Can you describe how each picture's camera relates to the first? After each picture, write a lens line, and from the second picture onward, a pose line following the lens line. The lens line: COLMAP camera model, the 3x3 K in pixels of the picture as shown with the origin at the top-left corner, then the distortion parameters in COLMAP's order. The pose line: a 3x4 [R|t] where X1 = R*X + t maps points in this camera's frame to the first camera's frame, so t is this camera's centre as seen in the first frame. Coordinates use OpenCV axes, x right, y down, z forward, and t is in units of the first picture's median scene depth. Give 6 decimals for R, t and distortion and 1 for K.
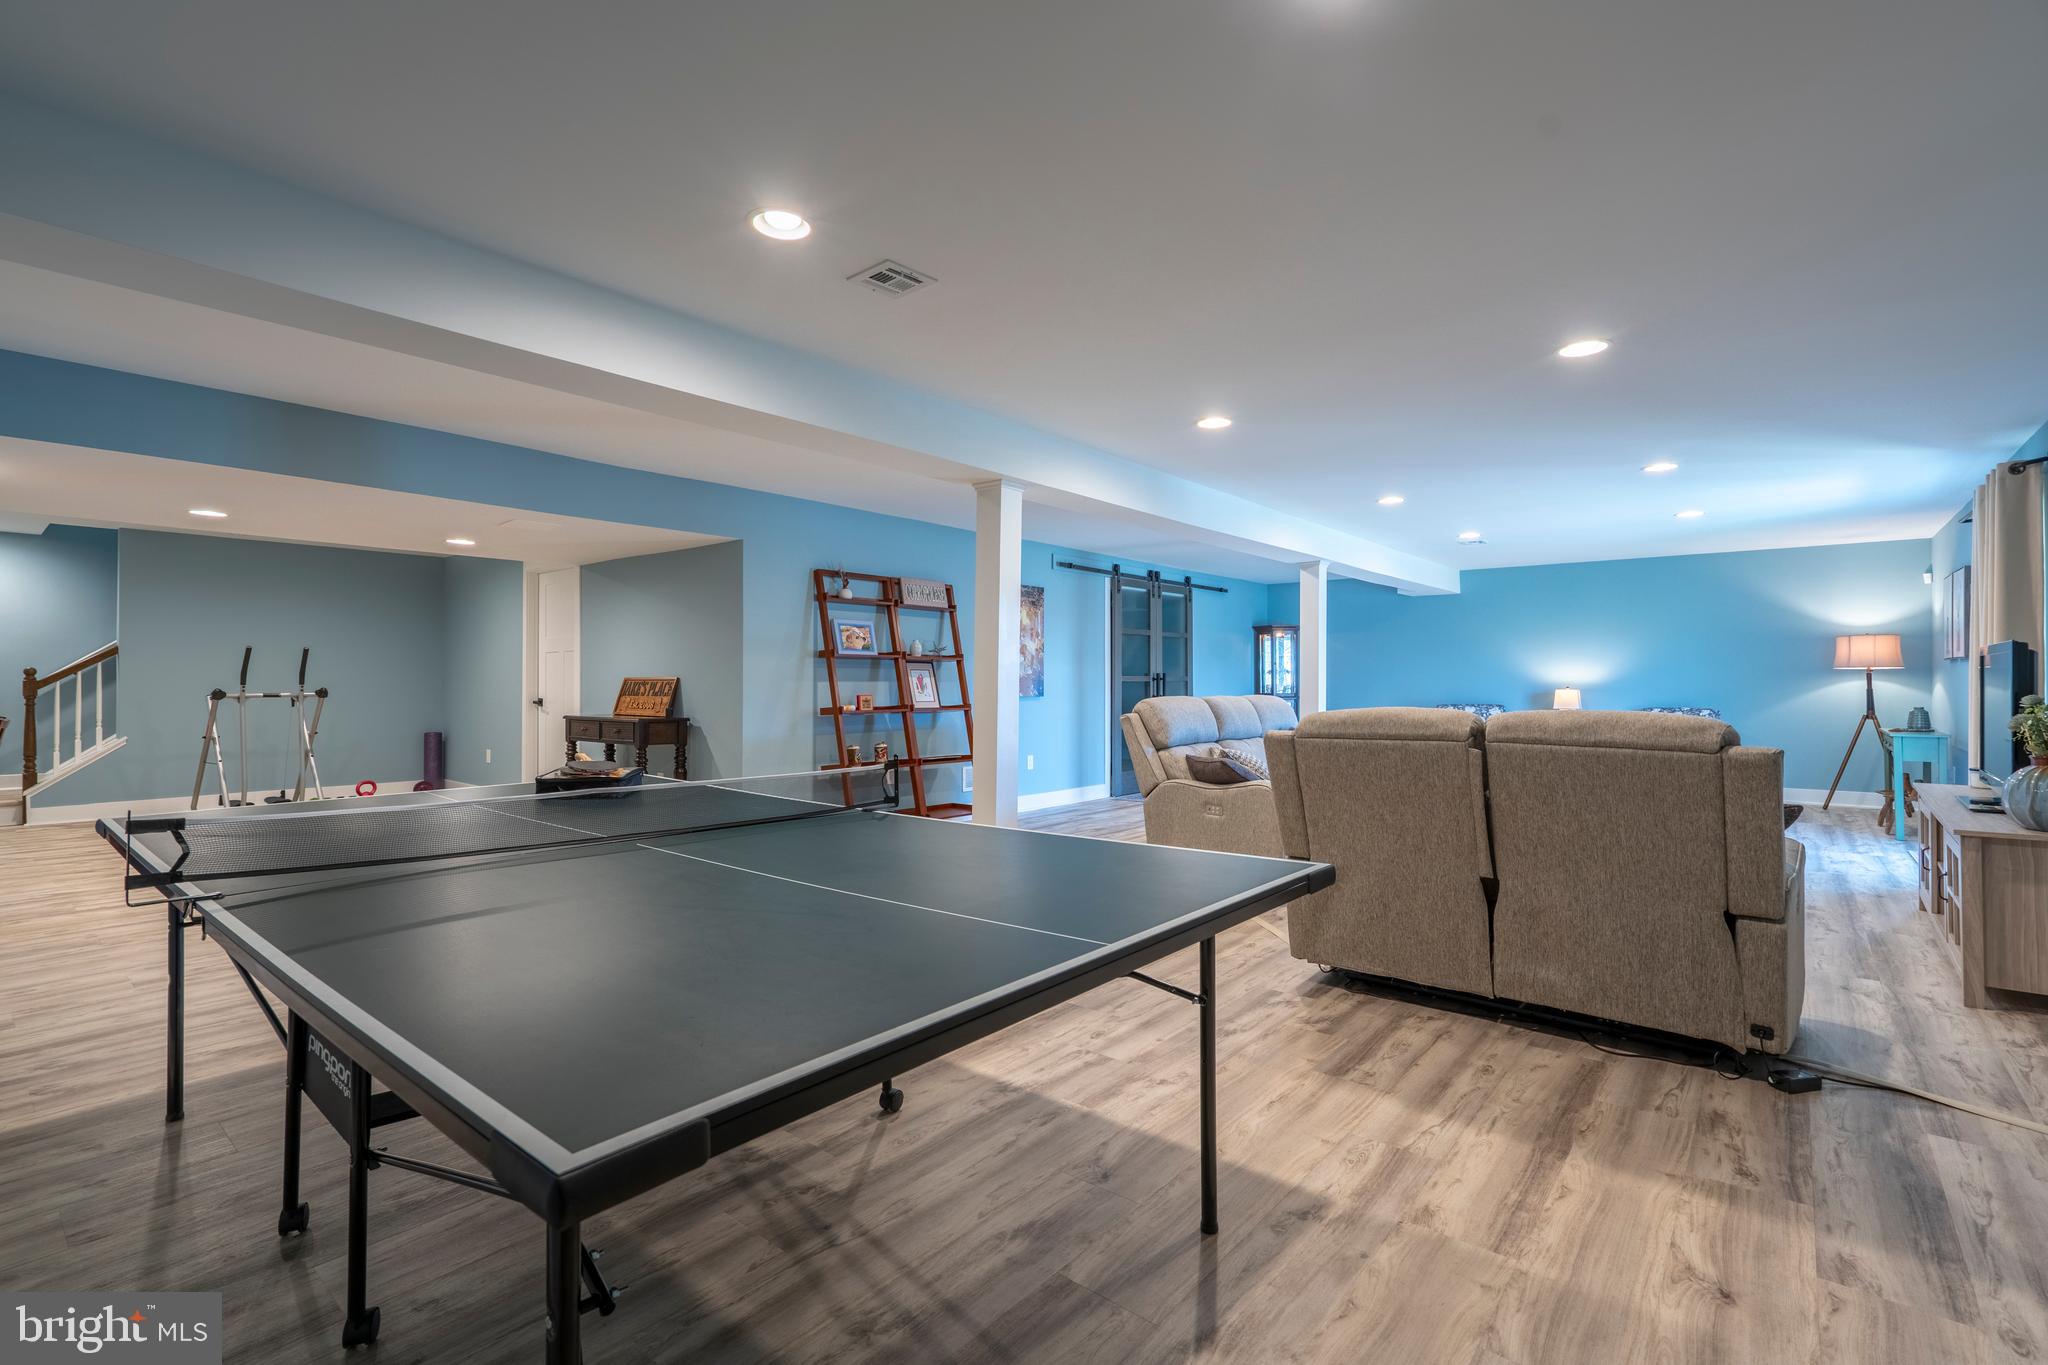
lens RADIAL K [[945.0, 0, 1030.9], [0, 945.0, 647.2], [0, 0, 1]] dist [-0.002958, -0.000059]
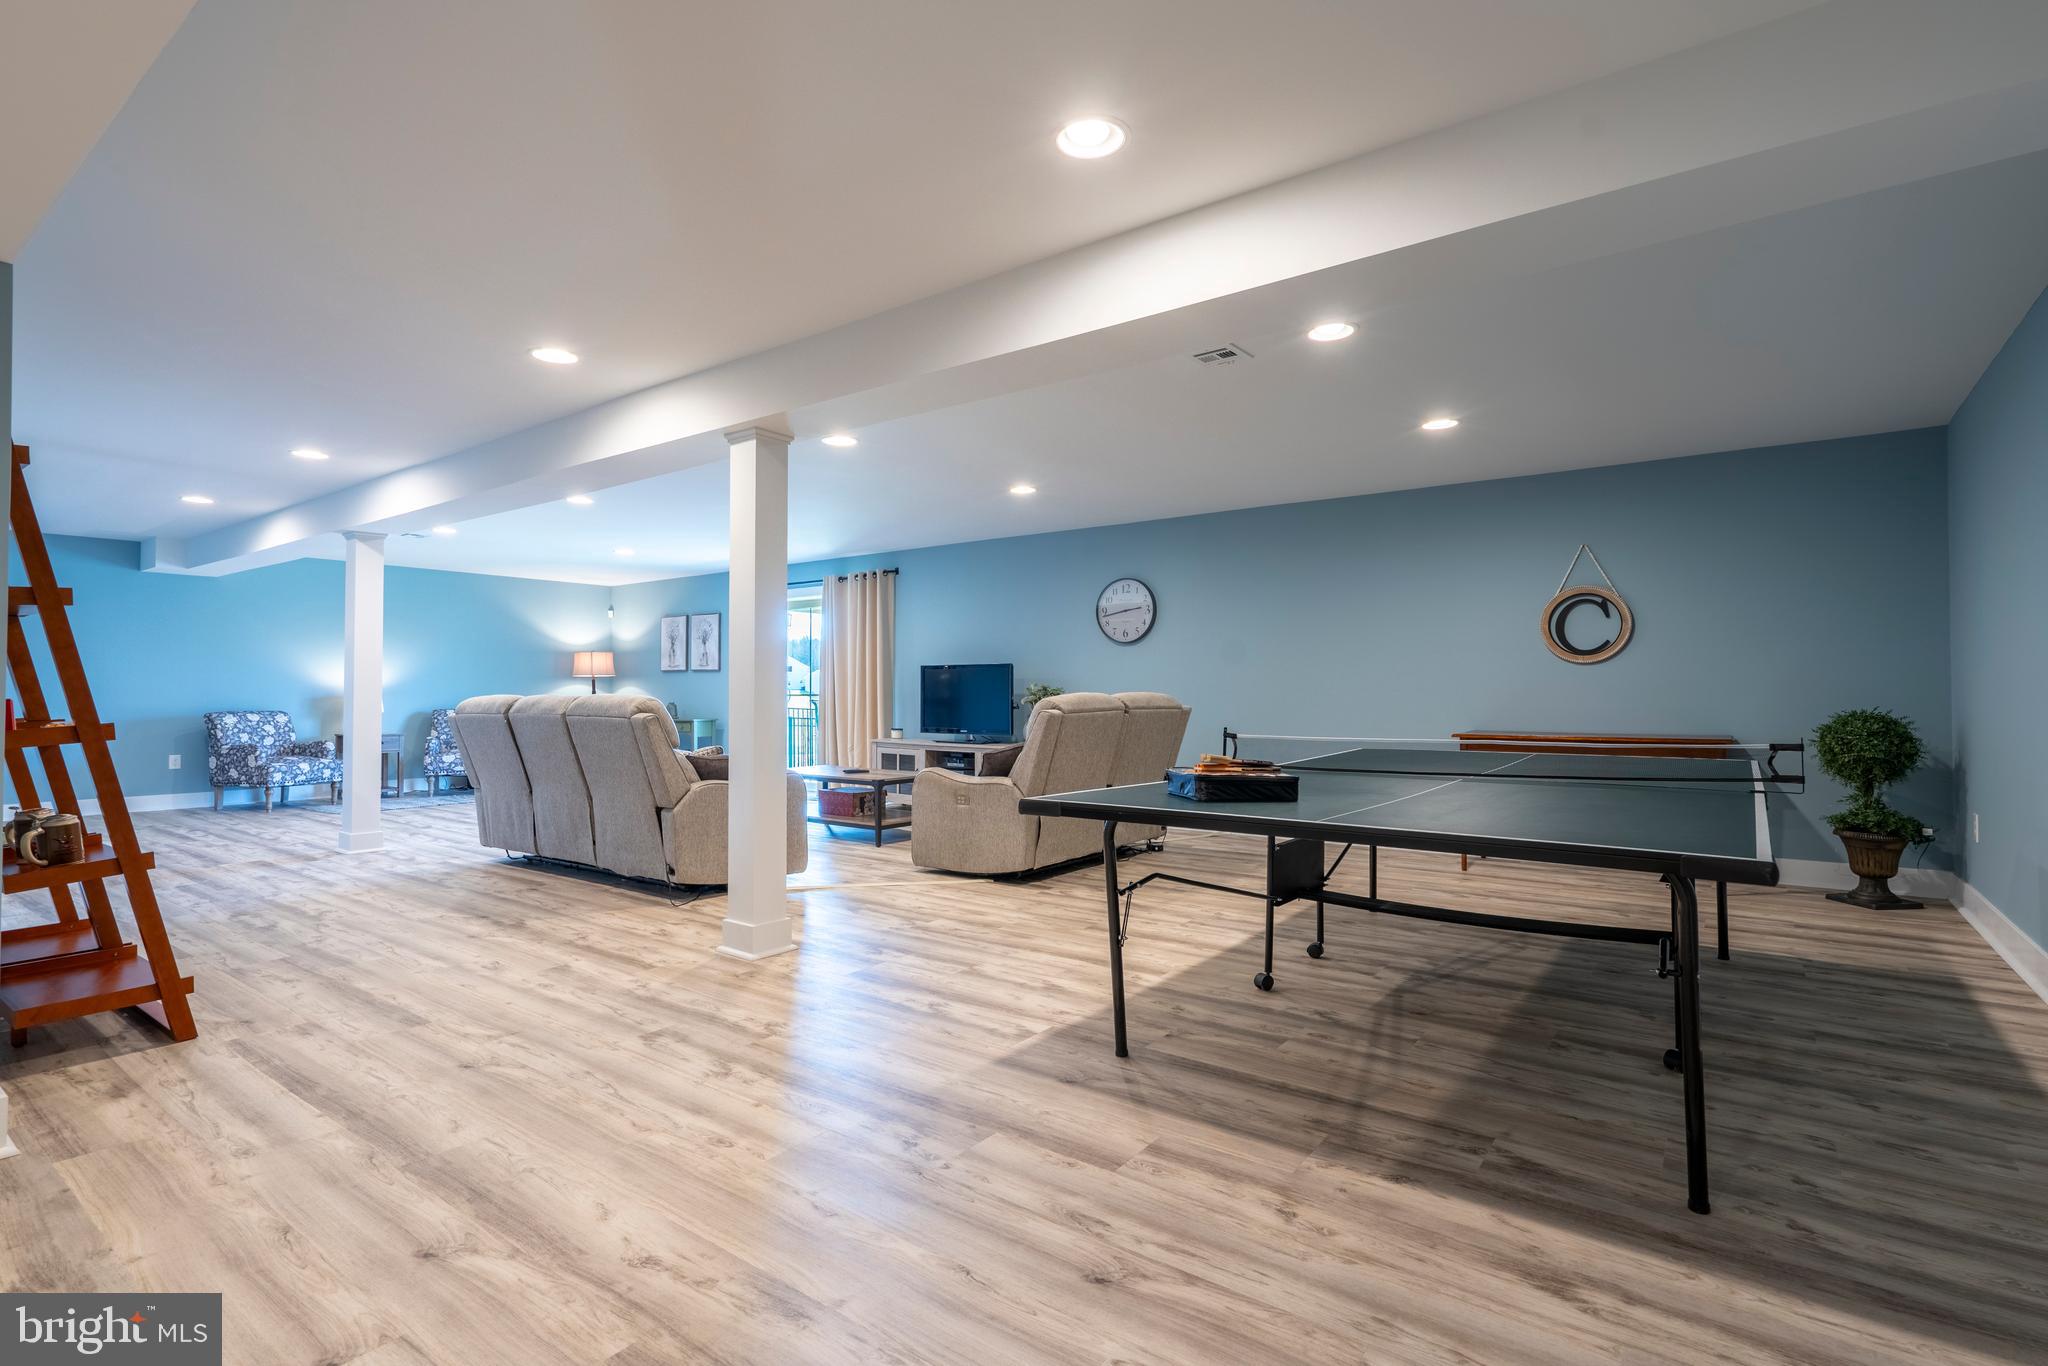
lens RADIAL K [[923.7, 0, 963.6], [0, 923.7, 680.8], [0, 0, 1]] dist [-0.003387, 0.000362]
pose [[-0.026306, 0.014246, 0.999552, -0.494606], [-0.037461, 0.999182, -0.015227, 0.030364], [-0.998952, -0.037844, -0.025751, 0.497887]]
